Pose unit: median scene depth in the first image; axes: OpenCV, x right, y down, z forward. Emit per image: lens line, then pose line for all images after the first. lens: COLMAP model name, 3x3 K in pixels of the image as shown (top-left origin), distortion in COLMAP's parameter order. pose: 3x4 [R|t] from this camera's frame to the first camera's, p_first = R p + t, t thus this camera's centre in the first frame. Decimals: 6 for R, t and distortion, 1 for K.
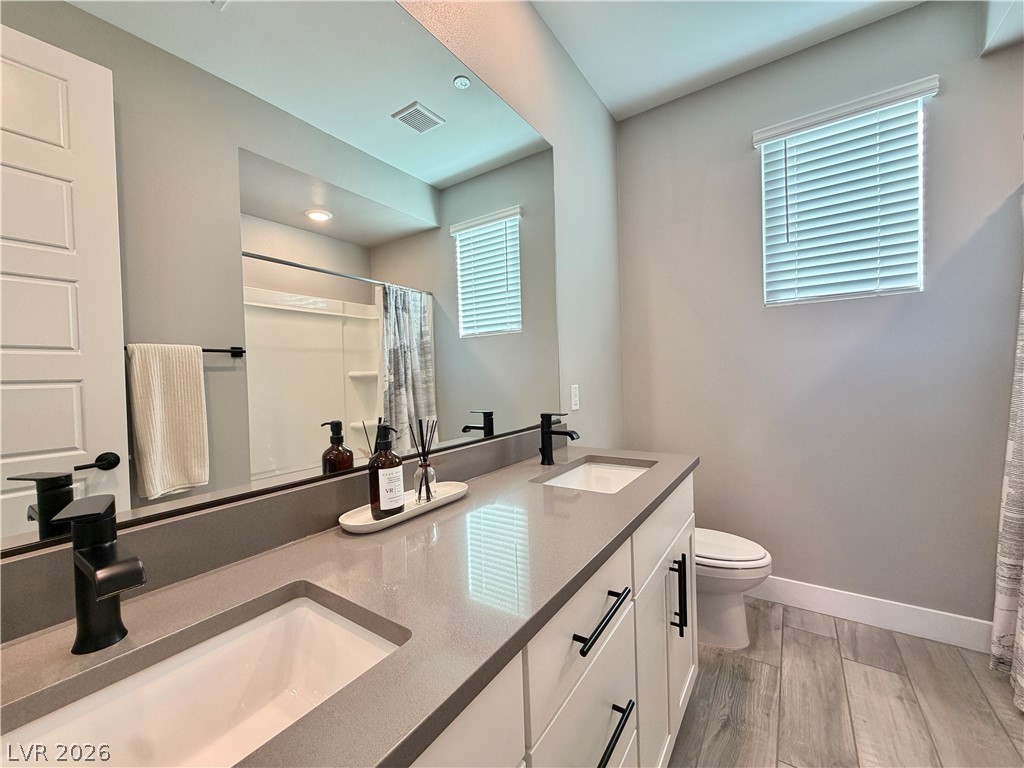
lens RADIAL K [[409.4, 0, 511.1], [0, 409.4, 383.8], [0, 0, 1]] dist [0.001078, 0.000169]
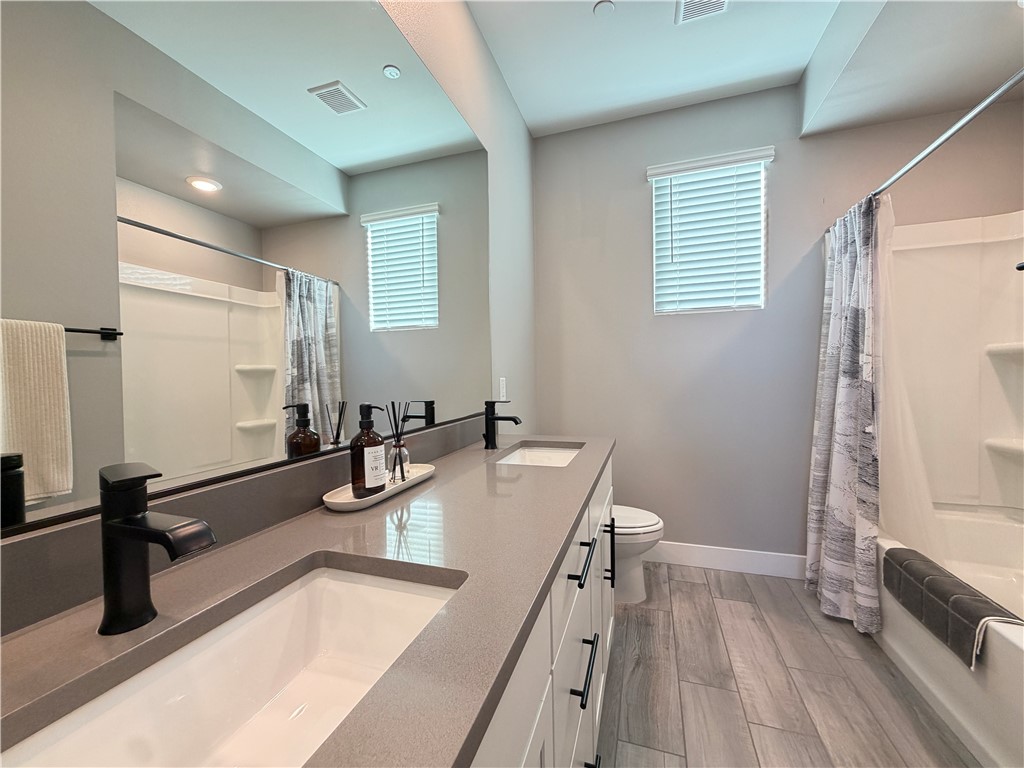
lens RADIAL K [[409.4, 0, 510.9], [0, 409.4, 383.9], [0, 0, 1]] dist [0.001078, 0.000169]
pose [[0.961612, 0.008232, 0.274290, -0.121687], [-0.006616, 0.999955, -0.006815, 0.026936], [-0.274333, 0.004739, 0.961623, -0.033023]]
